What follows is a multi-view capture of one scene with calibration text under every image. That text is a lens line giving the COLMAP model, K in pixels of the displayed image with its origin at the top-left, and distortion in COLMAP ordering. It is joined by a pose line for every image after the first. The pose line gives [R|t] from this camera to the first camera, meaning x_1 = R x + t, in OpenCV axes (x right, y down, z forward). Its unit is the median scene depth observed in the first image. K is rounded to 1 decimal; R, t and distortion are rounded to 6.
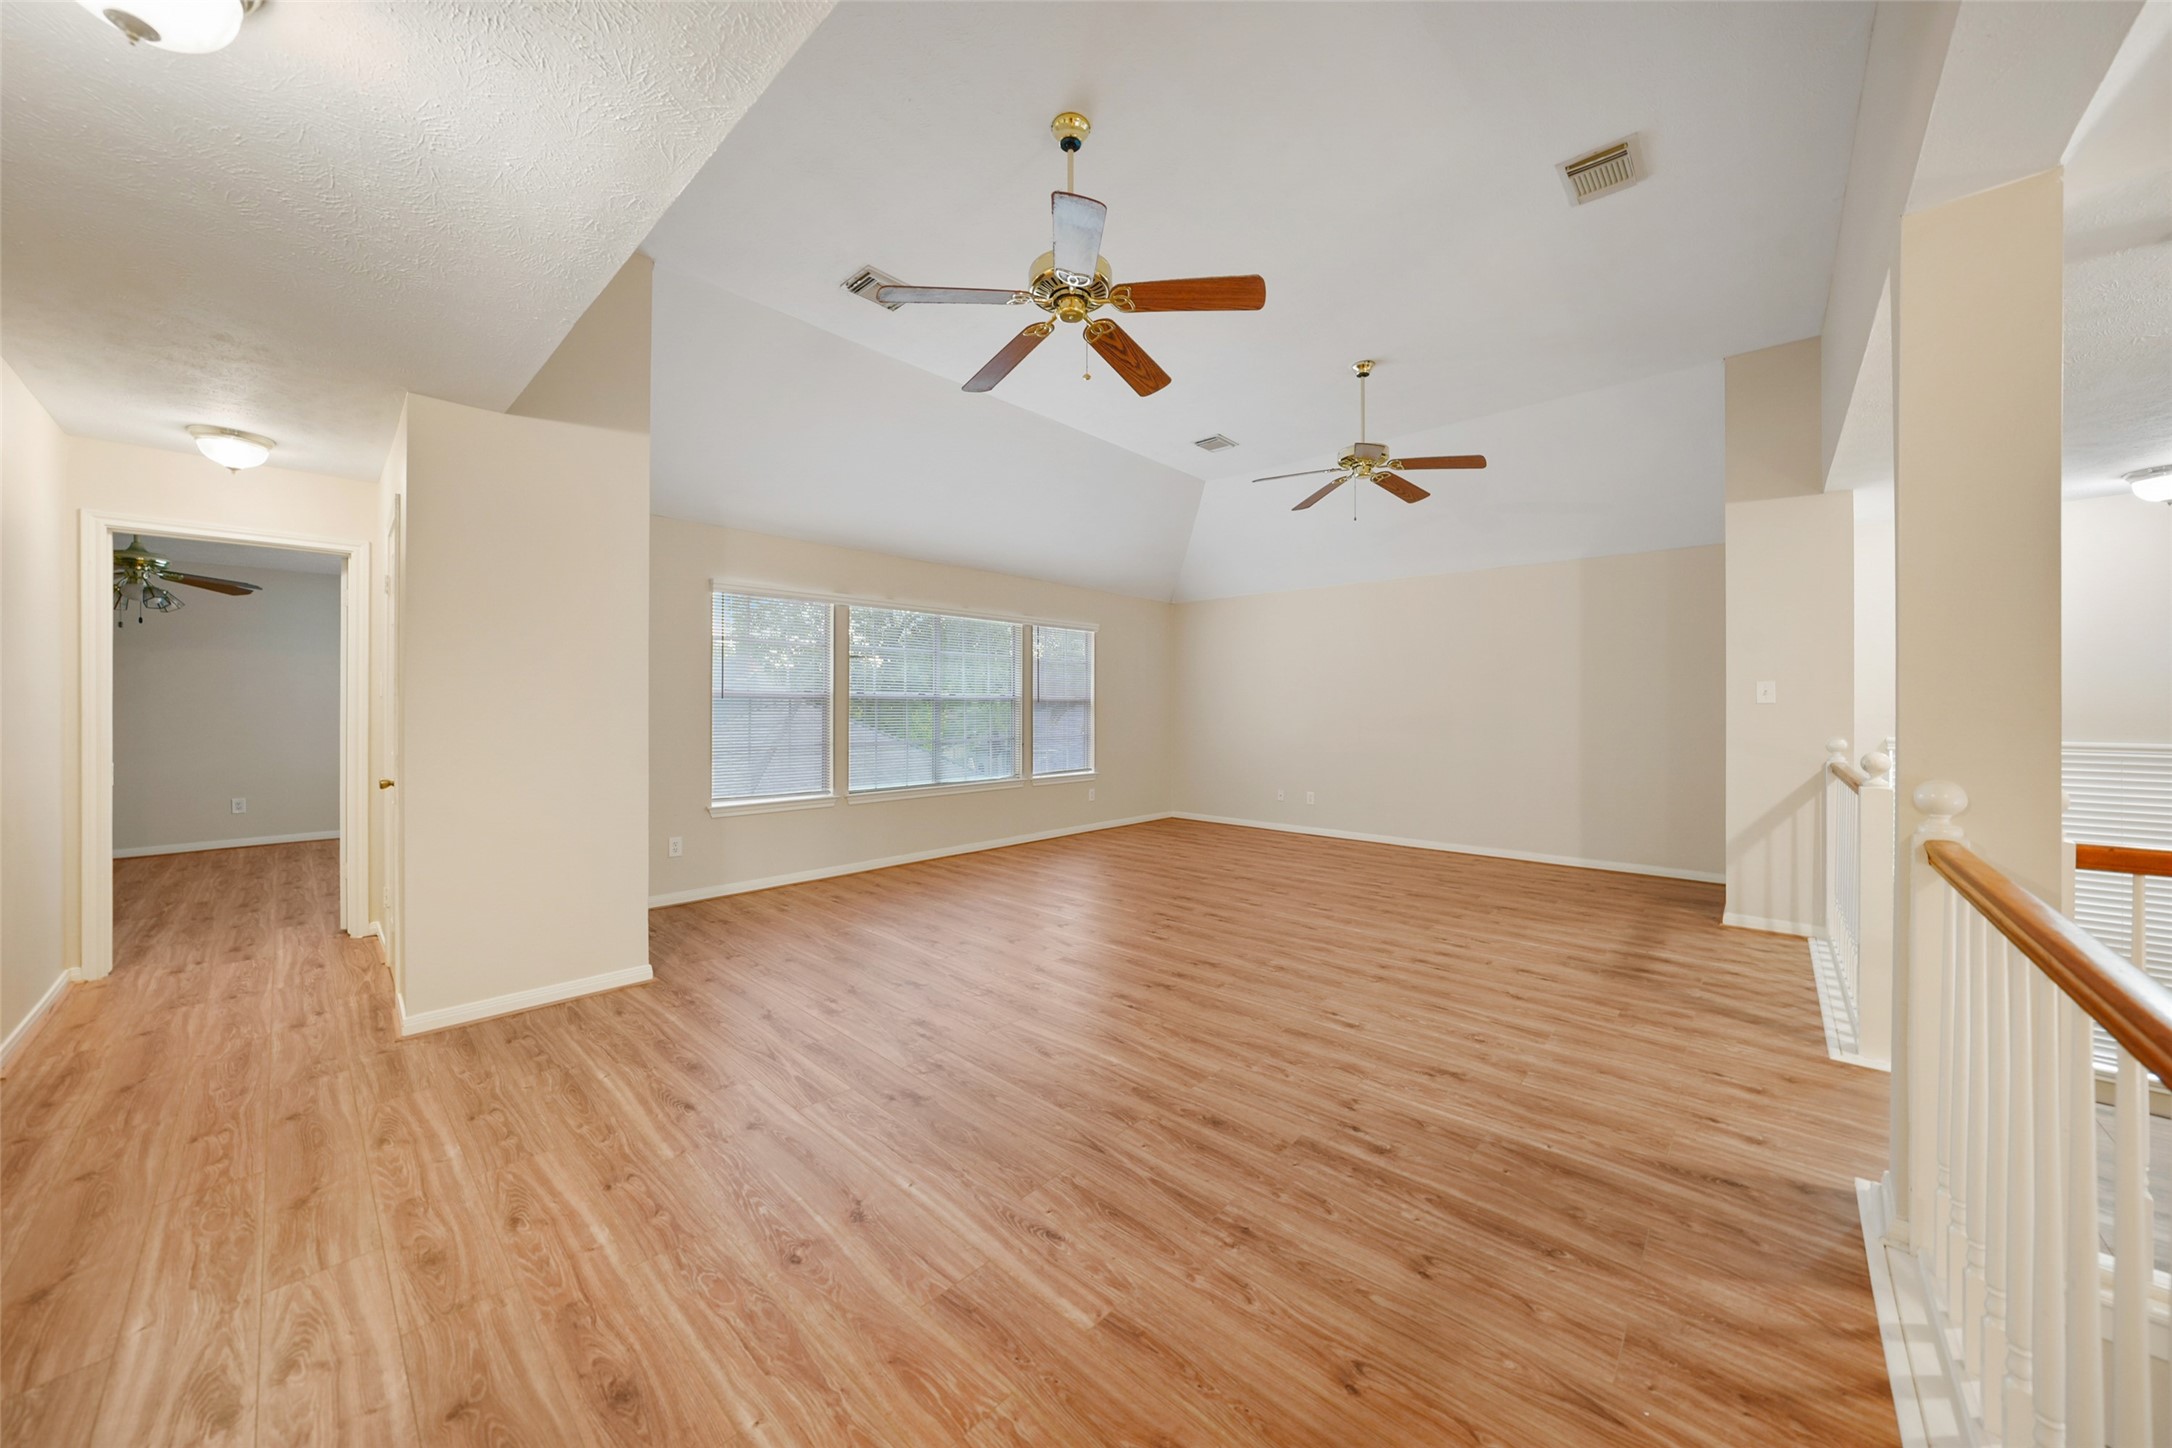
lens RADIAL K [[741.0, 0, 1087.0], [0, 741.0, 711.8], [0, 0, 1]] dist [-0.005802, 0.000460]
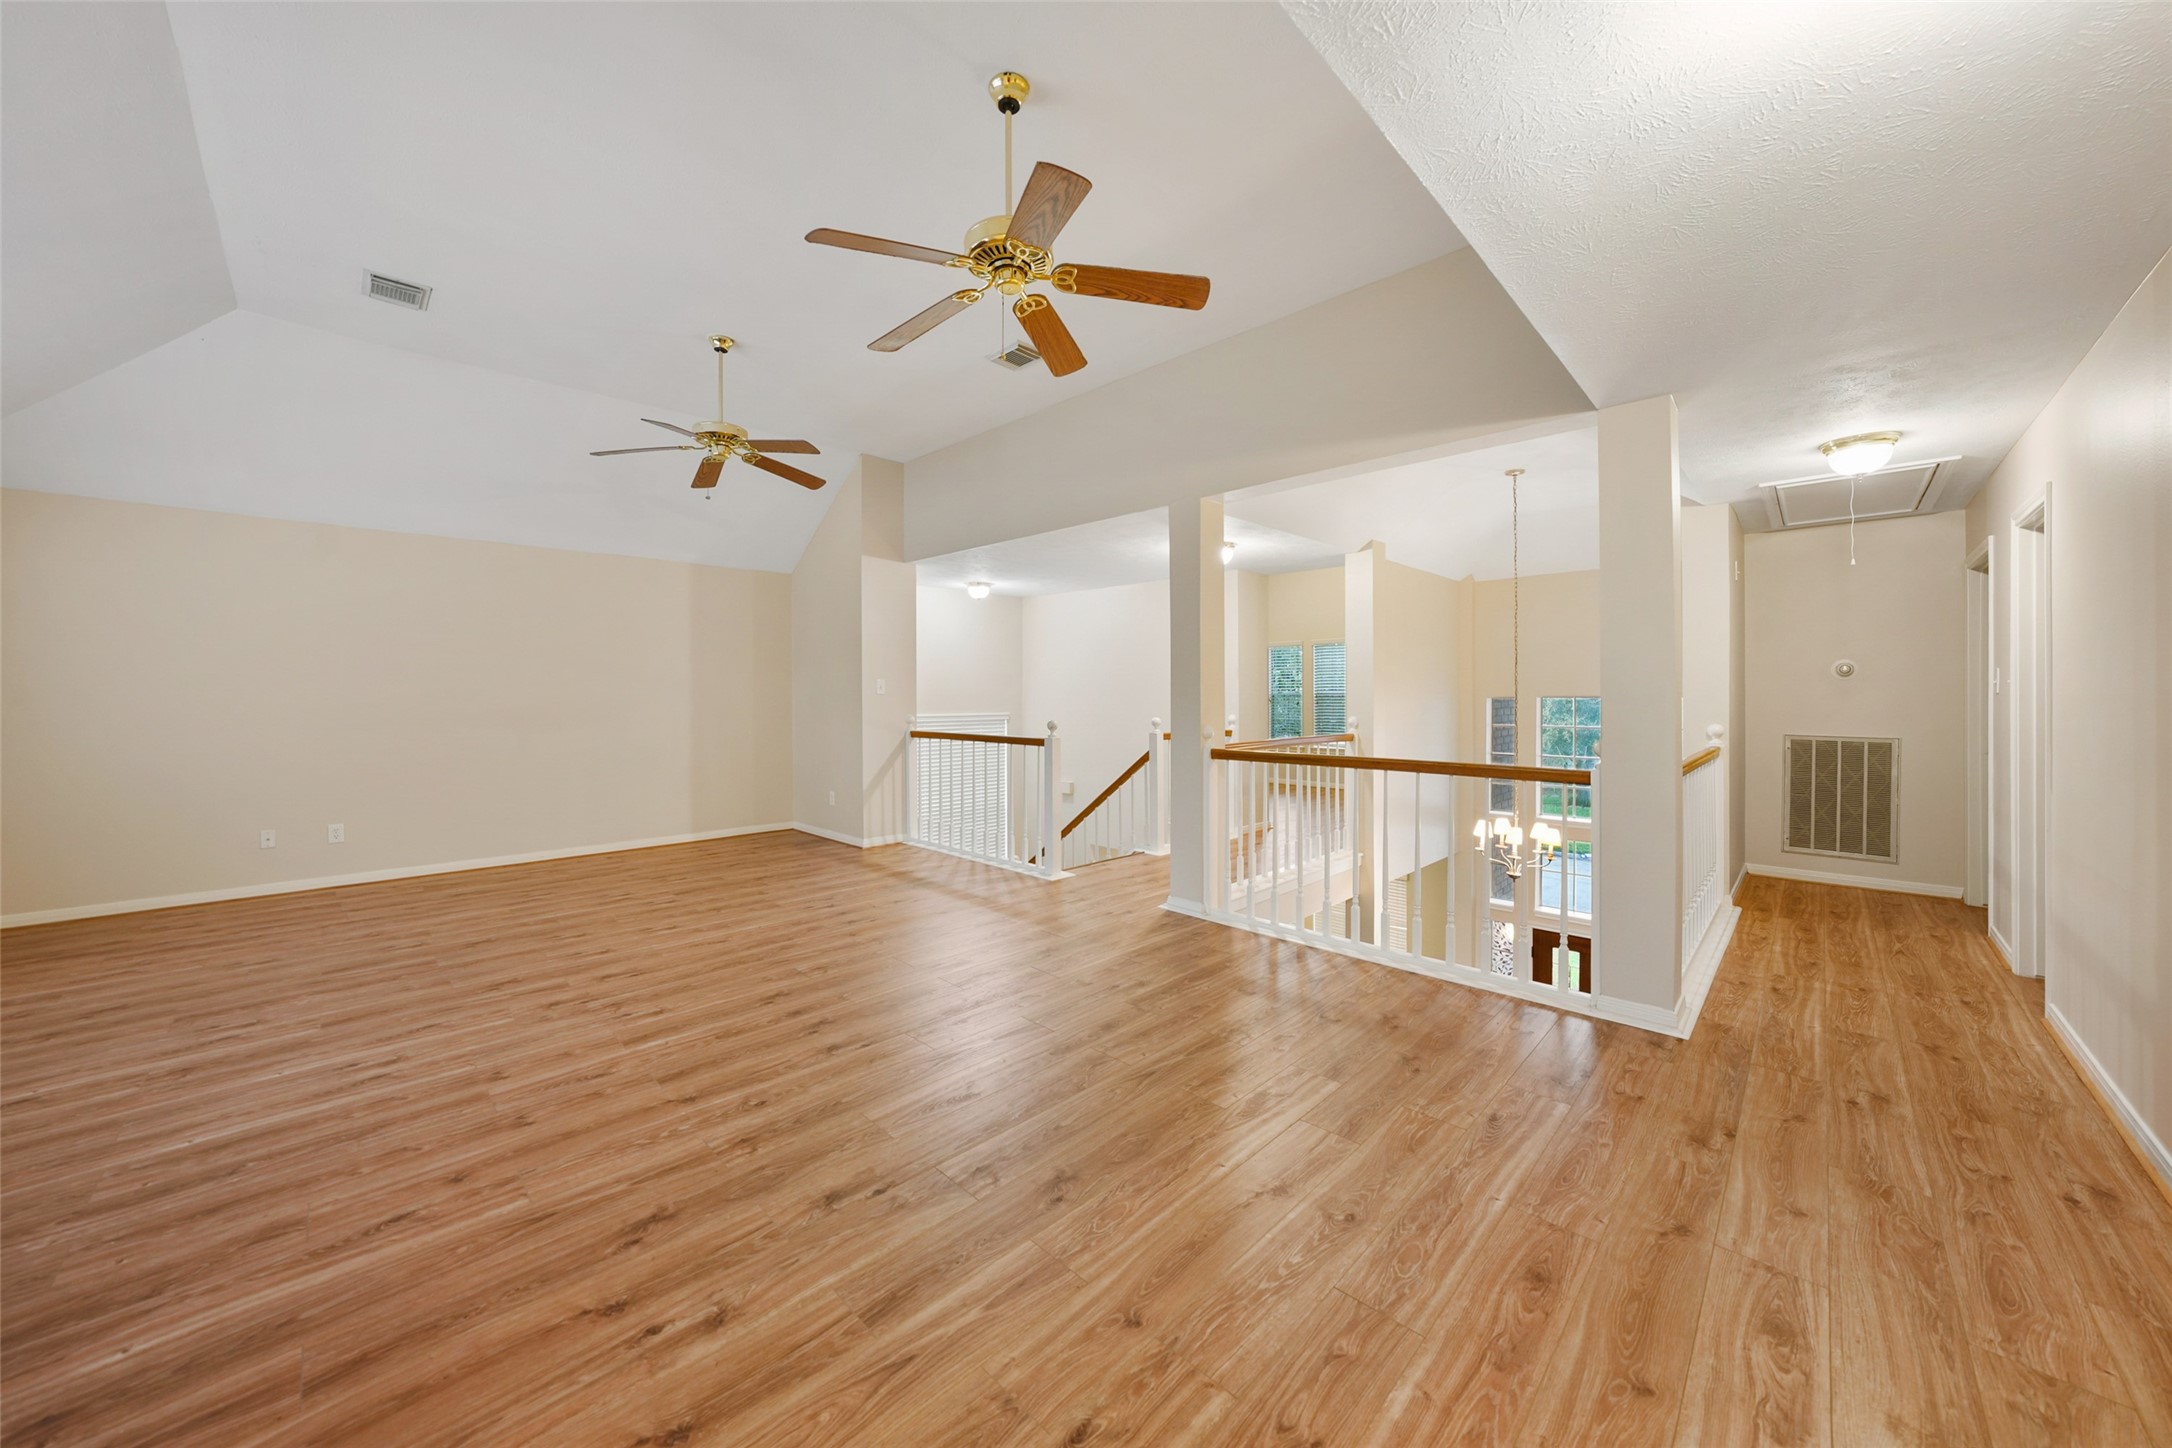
lens RADIAL K [[741.0, 0, 1085.7], [0, 741.0, 708.9], [0, 0, 1]] dist [-0.005802, 0.000460]
pose [[0.049485, -0.013352, 0.998686, -1.308613], [0.001132, 0.999911, 0.013312, -0.002754], [-0.998774, 0.000472, 0.049495, 1.186081]]
